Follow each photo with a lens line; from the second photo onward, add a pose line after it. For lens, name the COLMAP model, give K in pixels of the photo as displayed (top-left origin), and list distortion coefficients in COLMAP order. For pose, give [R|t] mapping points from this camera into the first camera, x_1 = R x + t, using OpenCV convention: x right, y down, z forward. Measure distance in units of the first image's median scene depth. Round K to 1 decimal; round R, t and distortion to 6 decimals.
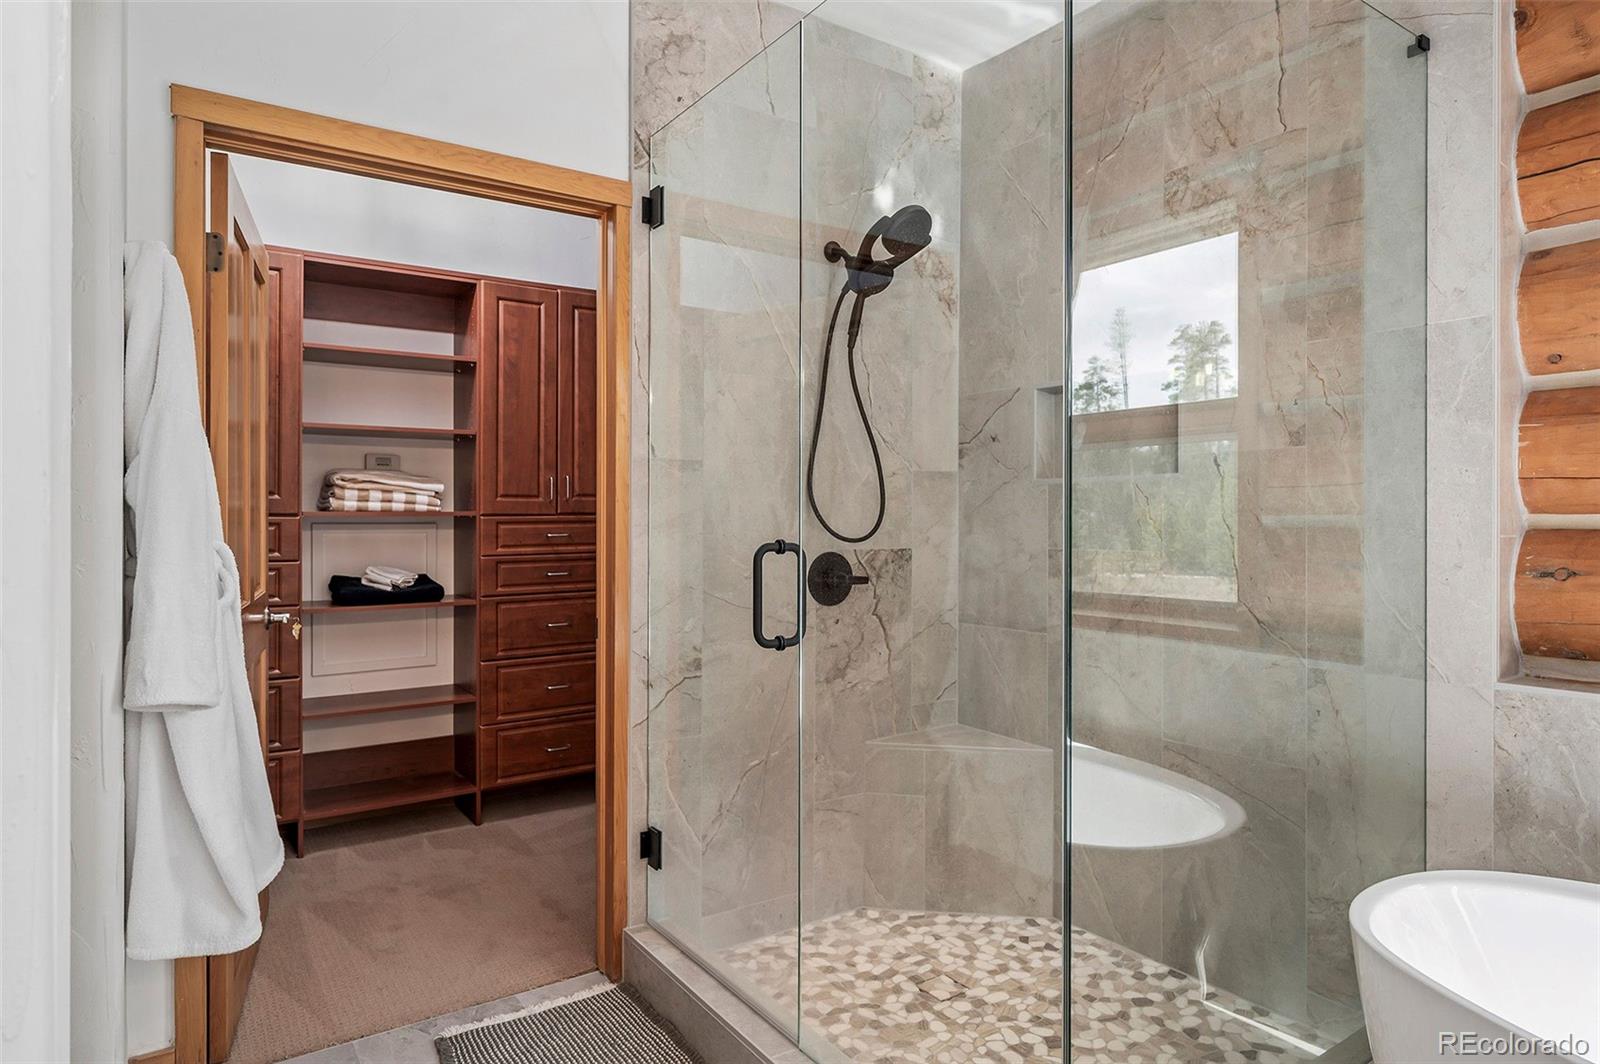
lens RADIAL K [[956.9, 0, 786.8], [0, 956.9, 511.8], [0, 0, 1]] dist [0.028434, -0.016142]
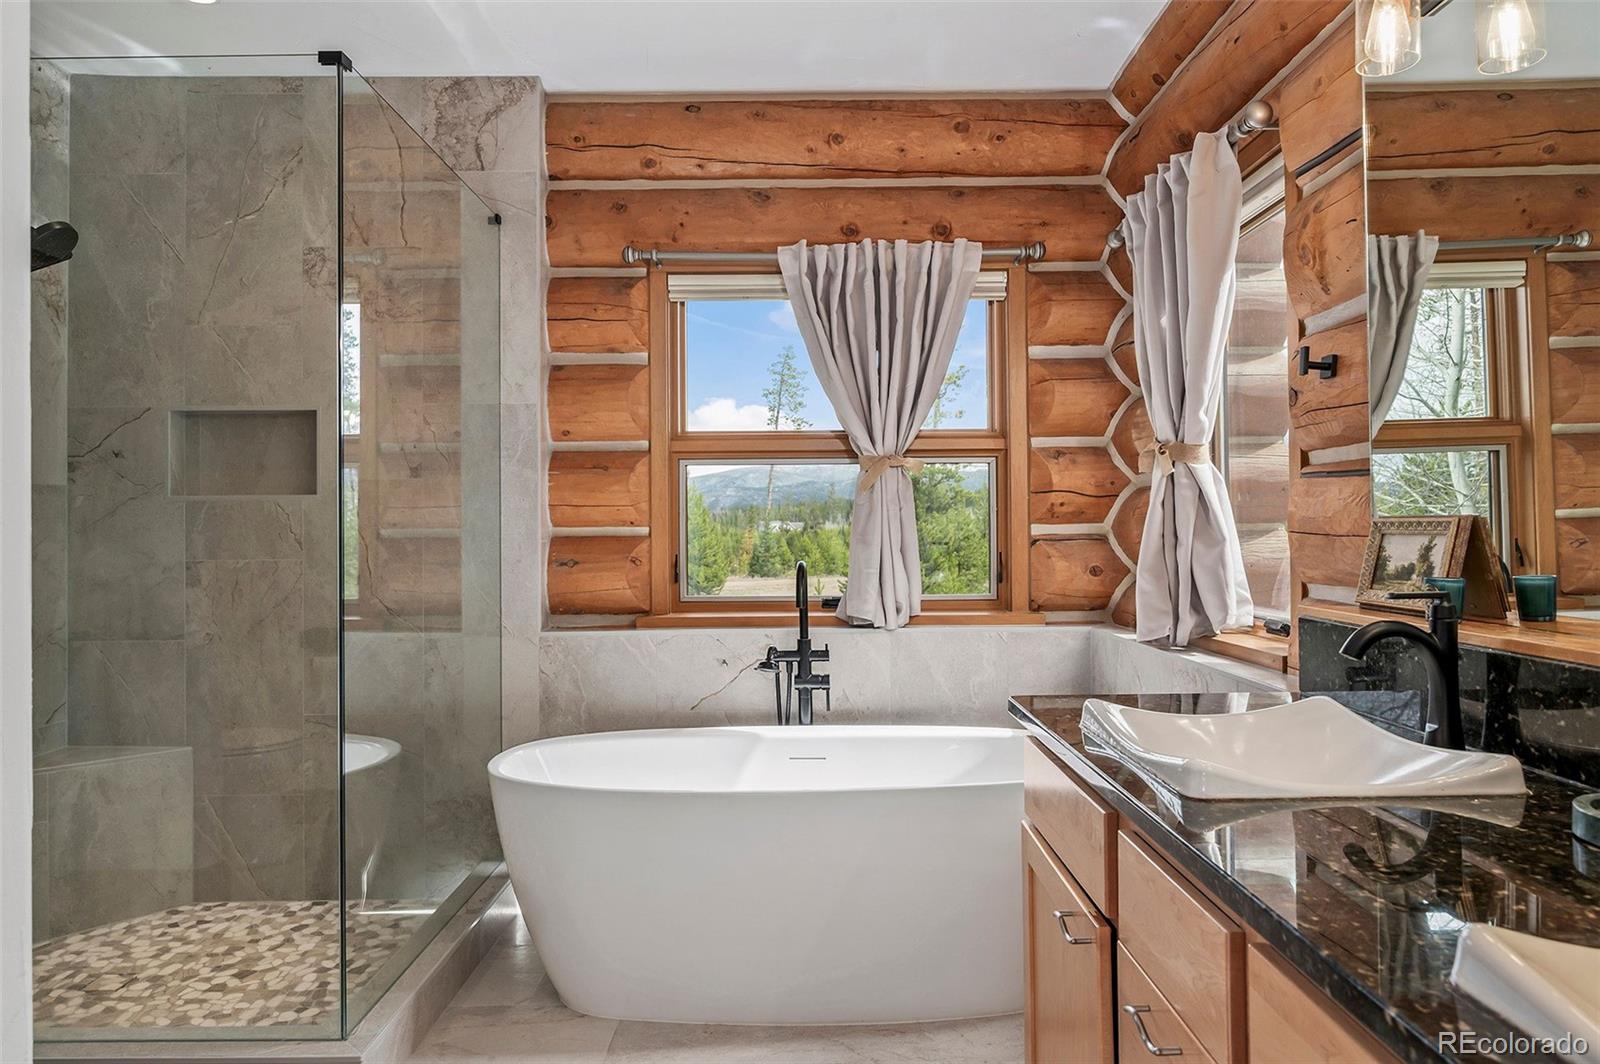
lens RADIAL K [[1010.0, 0, 801.2], [0, 1010.0, 527.6], [0, 0, 1]] dist [-0.001779, -0.004039]
pose [[0.565400, -0.005198, 0.824801, -0.324893], [0.002877, 0.999986, 0.004330, -0.002822], [-0.824812, -0.000075, 0.565407, -0.246676]]
